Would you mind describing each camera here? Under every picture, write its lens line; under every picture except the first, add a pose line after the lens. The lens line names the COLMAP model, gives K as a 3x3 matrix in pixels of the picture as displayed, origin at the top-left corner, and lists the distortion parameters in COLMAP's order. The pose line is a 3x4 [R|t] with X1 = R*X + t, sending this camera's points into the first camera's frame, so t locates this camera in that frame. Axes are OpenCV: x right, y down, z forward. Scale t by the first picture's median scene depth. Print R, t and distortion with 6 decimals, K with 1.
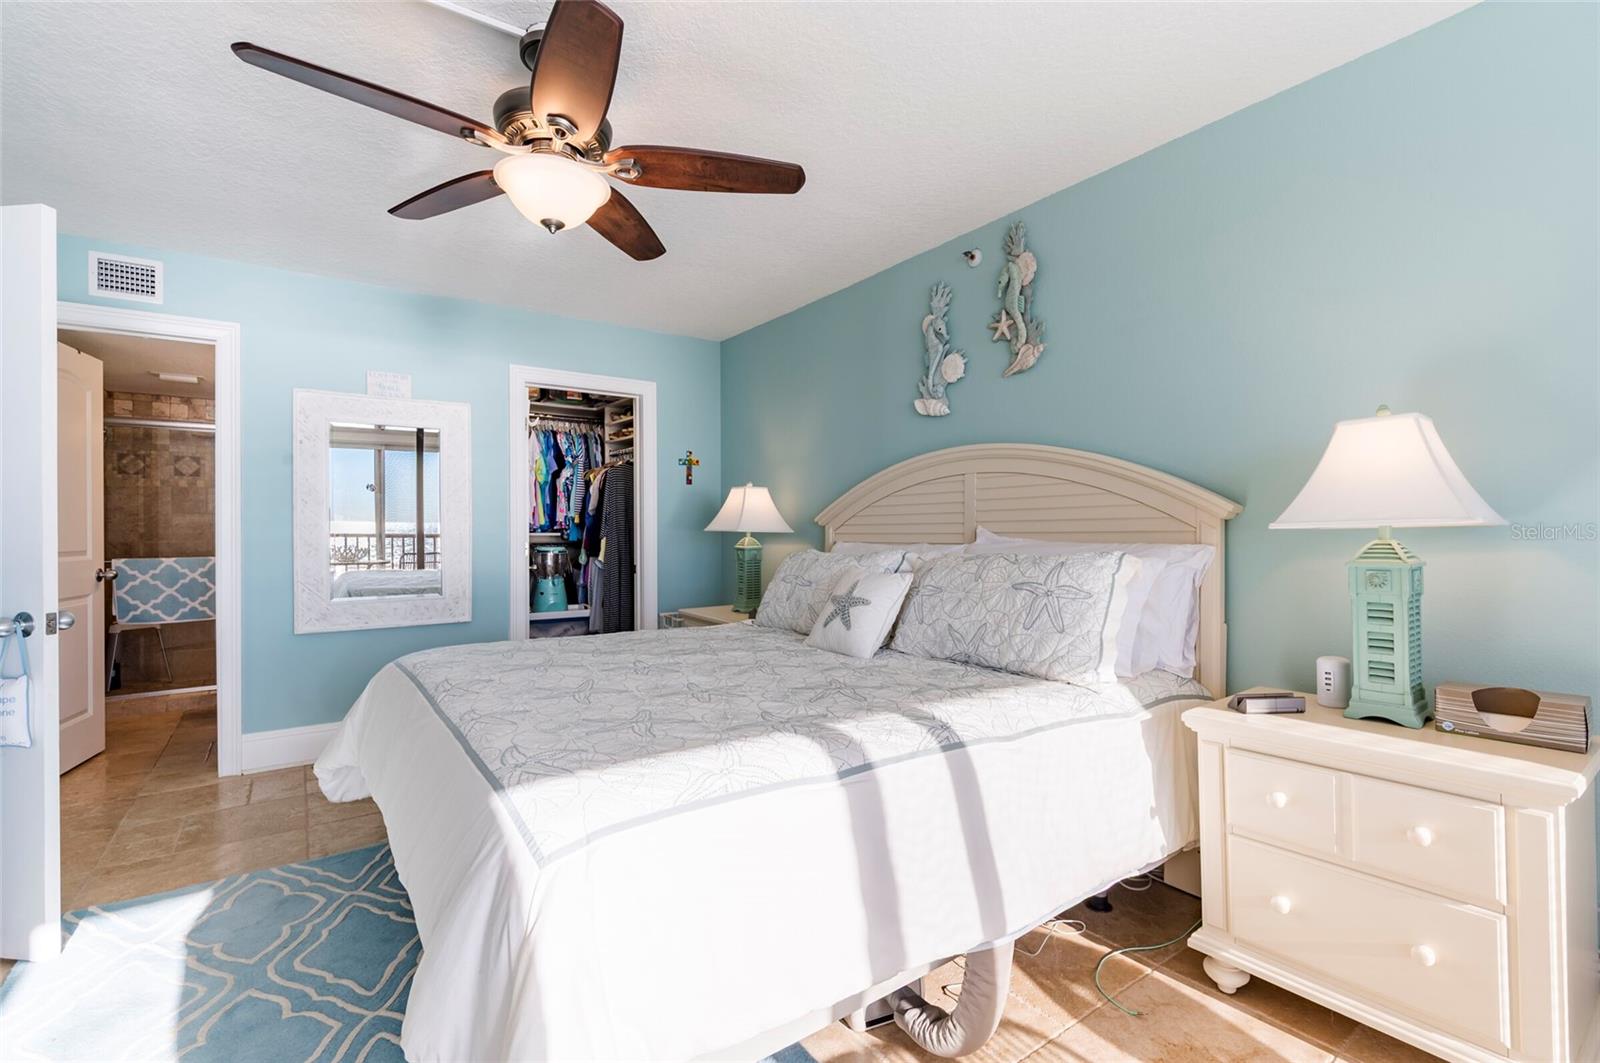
lens RADIAL K [[730.8, 0, 805.0], [0, 730.8, 525.0], [0, 0, 1]] dist [-0.003433, 0.002399]
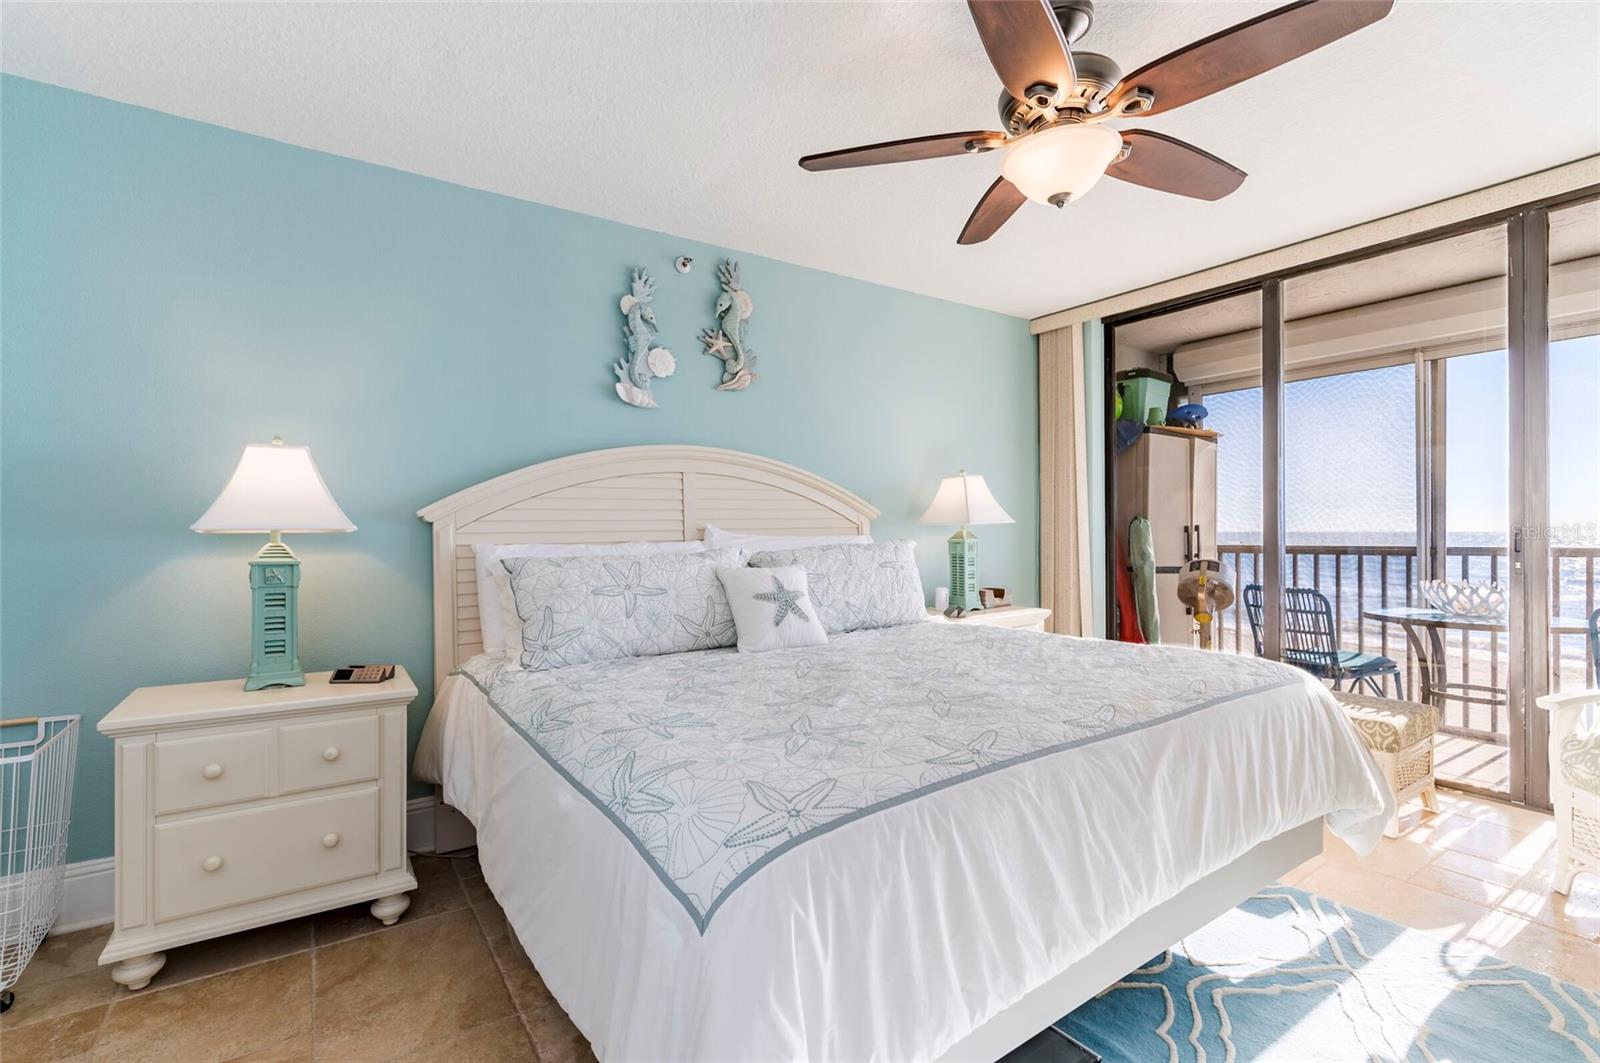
lens RADIAL K [[730.8, 0, 806.8], [0, 730.8, 530.2], [0, 0, 1]] dist [-0.003433, 0.002399]
pose [[0.000133, 0.002240, 0.999997, -0.783640], [0.002544, 0.999994, -0.002240, 0.013335], [-0.999997, 0.002545, 0.000127, 0.802970]]
